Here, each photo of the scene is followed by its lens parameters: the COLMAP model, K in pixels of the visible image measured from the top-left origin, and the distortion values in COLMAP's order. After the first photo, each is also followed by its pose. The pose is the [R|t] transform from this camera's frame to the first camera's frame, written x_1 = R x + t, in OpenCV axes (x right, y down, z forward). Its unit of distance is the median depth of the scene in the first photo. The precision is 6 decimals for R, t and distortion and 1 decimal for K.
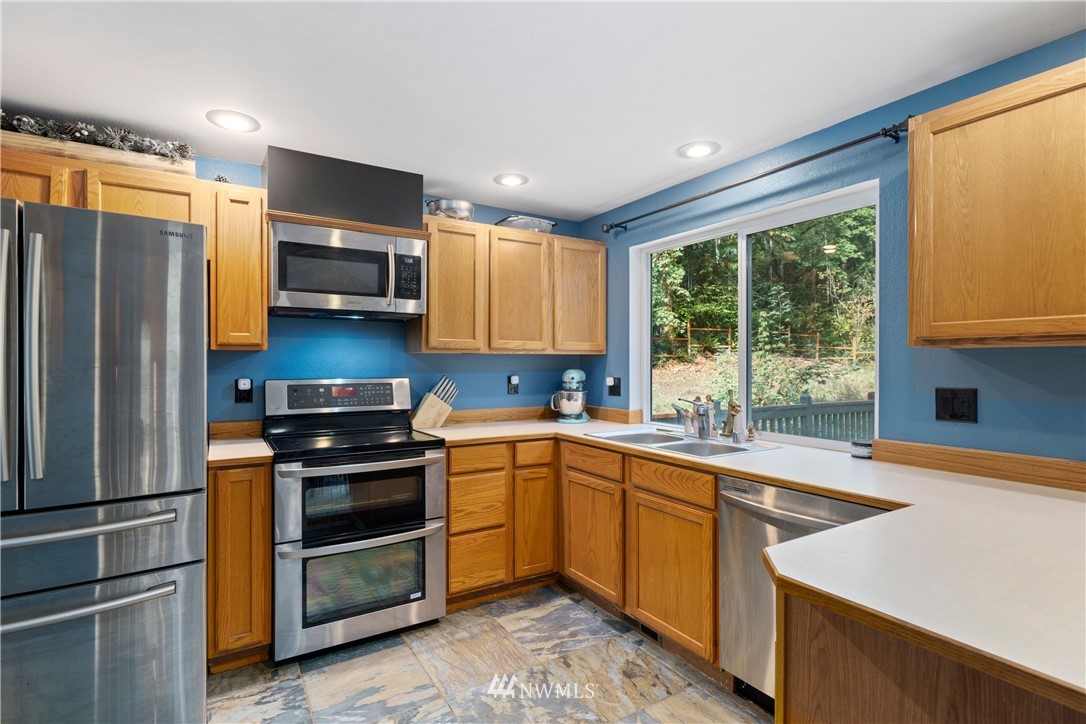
lens RADIAL K [[529.4, 0, 548.5], [0, 529.4, 359.1], [0, 0, 1]] dist [0.000995, -0.000058]
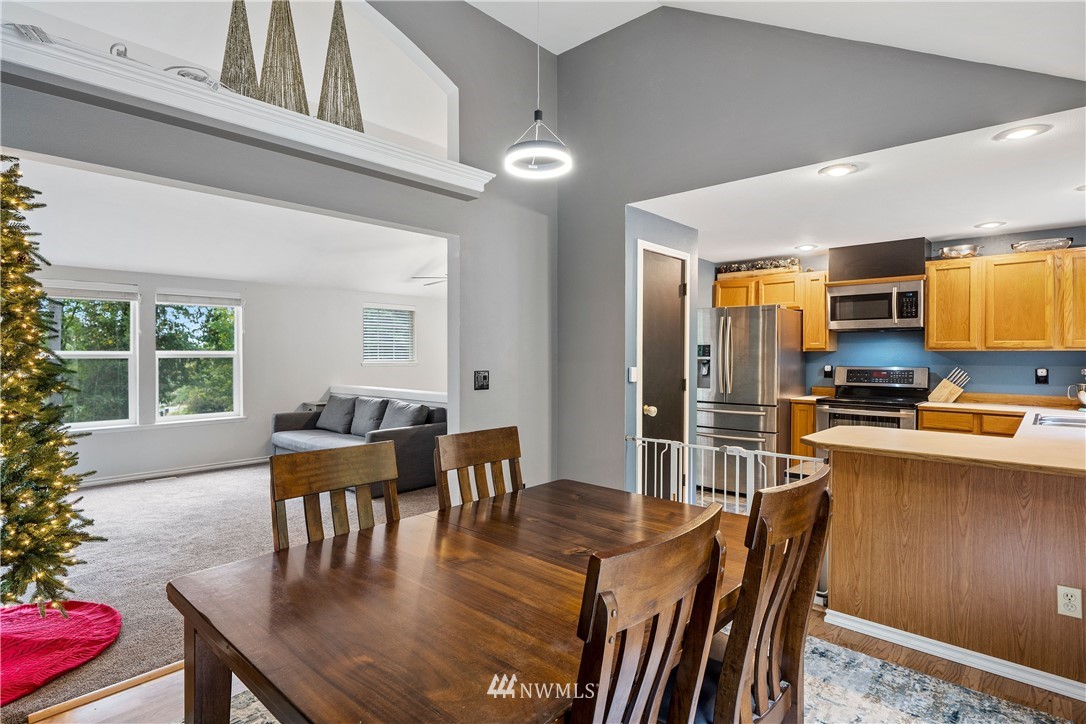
lens RADIAL K [[557.4, 0, 546.8], [0, 557.4, 359.0], [0, 0, 1]] dist [0.002723, 0.000344]
pose [[0.266154, 0.006741, -0.963907, 1.105258], [0.003480, 0.999962, 0.007954, -0.006145], [0.963924, -0.005471, 0.266121, -0.533185]]
